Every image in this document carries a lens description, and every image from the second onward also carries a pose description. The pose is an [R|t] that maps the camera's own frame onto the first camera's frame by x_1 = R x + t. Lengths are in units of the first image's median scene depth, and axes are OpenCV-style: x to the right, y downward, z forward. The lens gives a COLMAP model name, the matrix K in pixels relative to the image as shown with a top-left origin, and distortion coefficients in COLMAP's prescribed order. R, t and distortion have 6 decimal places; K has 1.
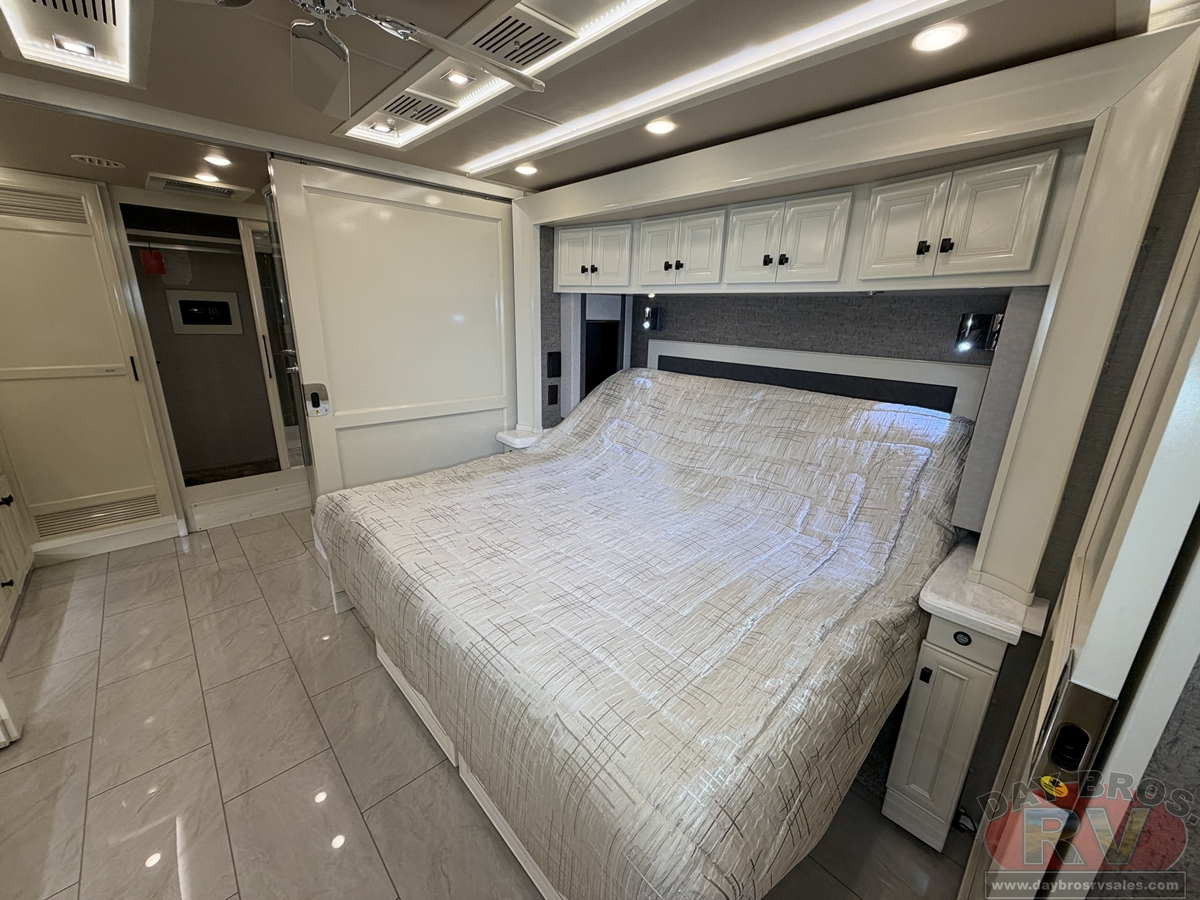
lens RADIAL K [[484.5, 0, 607.5], [0, 484.5, 456.3], [0, 0, 1]] dist [0.003639, -0.000221]
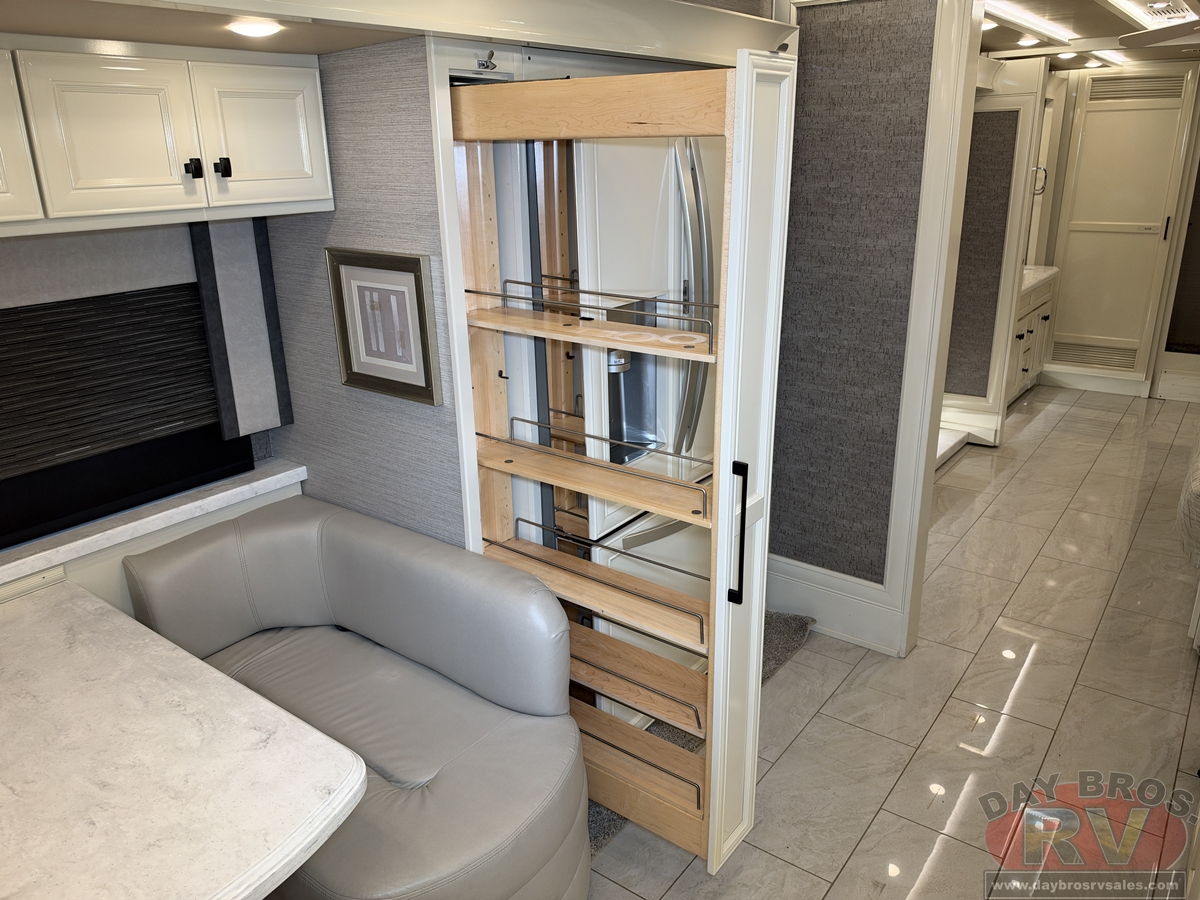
lens RADIAL K [[882.8, 0, 591.5], [0, 882.8, 458.3], [0, 0, 1]] dist [-0.005938, 0.003495]
pose [[0.177017, 0.289859, -0.940556, 0.764817], [-0.252294, 0.937080, 0.241305, 0.144396], [0.951321, 0.194582, 0.239009, -0.565264]]
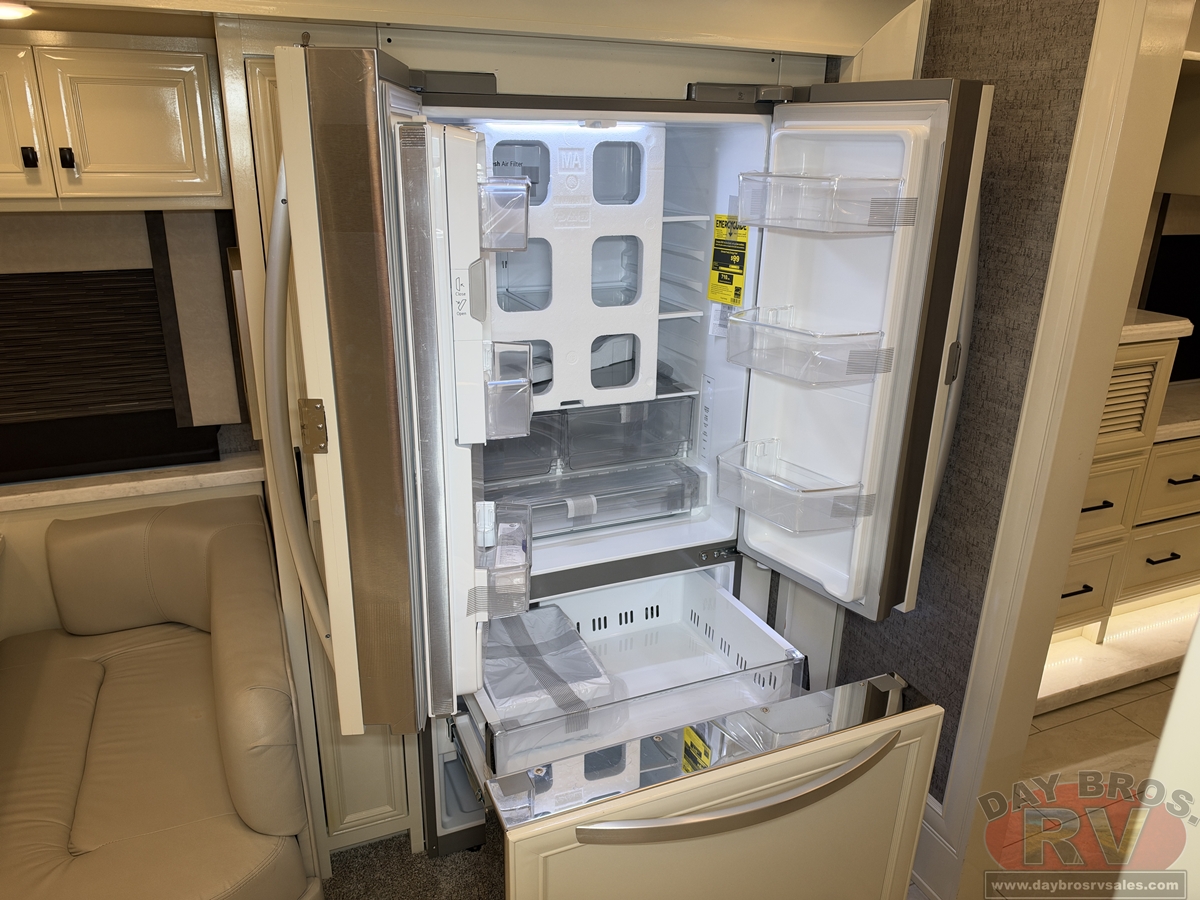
lens RADIAL K [[882.8, 0, 594.1], [0, 882.8, 449.2], [0, 0, 1]] dist [-0.005938, 0.003495]
pose [[-0.335879, 0.279170, -0.899583, 0.556242], [-0.296940, 0.874982, 0.382405, 0.011718], [0.893874, 0.395564, -0.210991, -0.197061]]
